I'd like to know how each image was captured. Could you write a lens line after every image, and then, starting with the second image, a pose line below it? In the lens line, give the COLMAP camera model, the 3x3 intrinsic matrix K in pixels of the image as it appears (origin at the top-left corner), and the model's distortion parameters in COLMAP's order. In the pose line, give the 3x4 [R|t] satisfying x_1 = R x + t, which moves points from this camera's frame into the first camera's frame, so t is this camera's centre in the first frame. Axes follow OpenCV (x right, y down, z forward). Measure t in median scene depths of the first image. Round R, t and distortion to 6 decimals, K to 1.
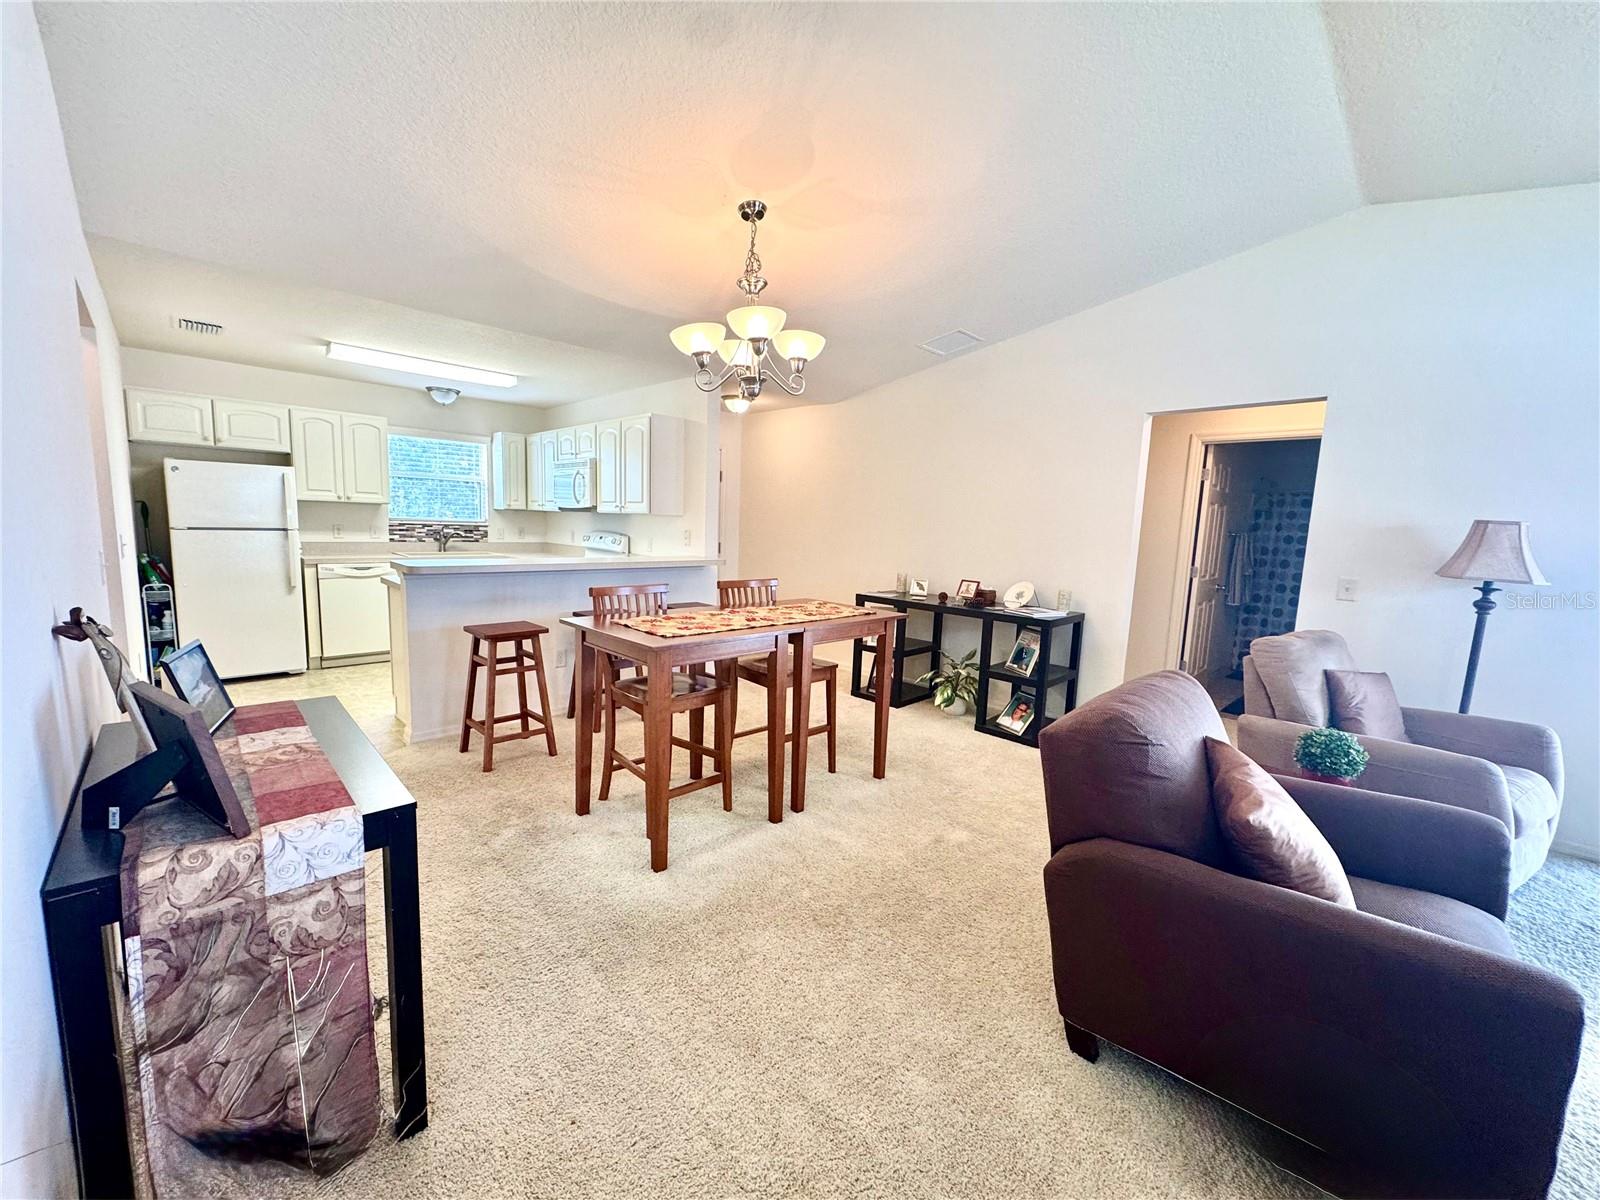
lens RADIAL K [[643.8, 0, 796.8], [0, 643.8, 598.8], [0, 0, 1]] dist [0.004680, 0.000272]
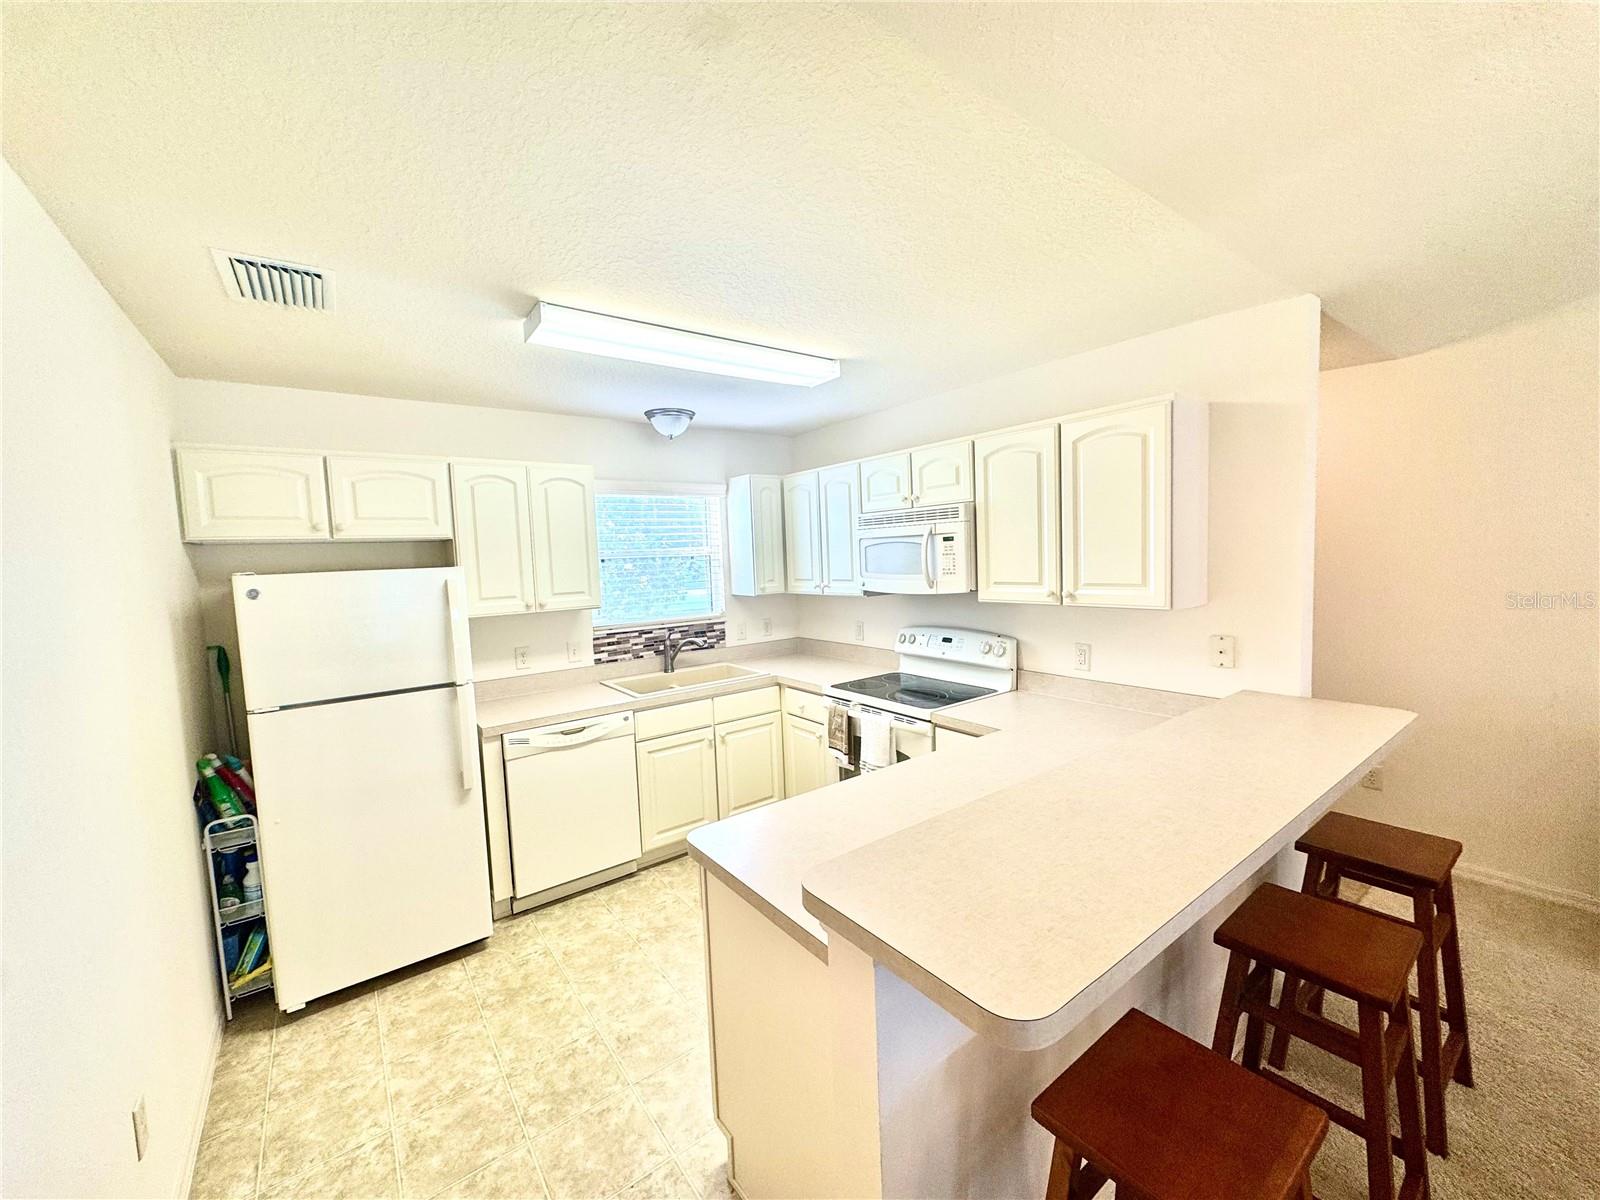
lens RADIAL K [[643.8, 0, 803.8], [0, 643.8, 601.9], [0, 0, 1]] dist [0.004680, 0.000272]
pose [[0.988948, -0.067604, -0.131952, -0.426215], [0.061295, 0.996800, -0.051305, -0.128562], [0.134998, 0.042650, 0.989927, 0.505607]]
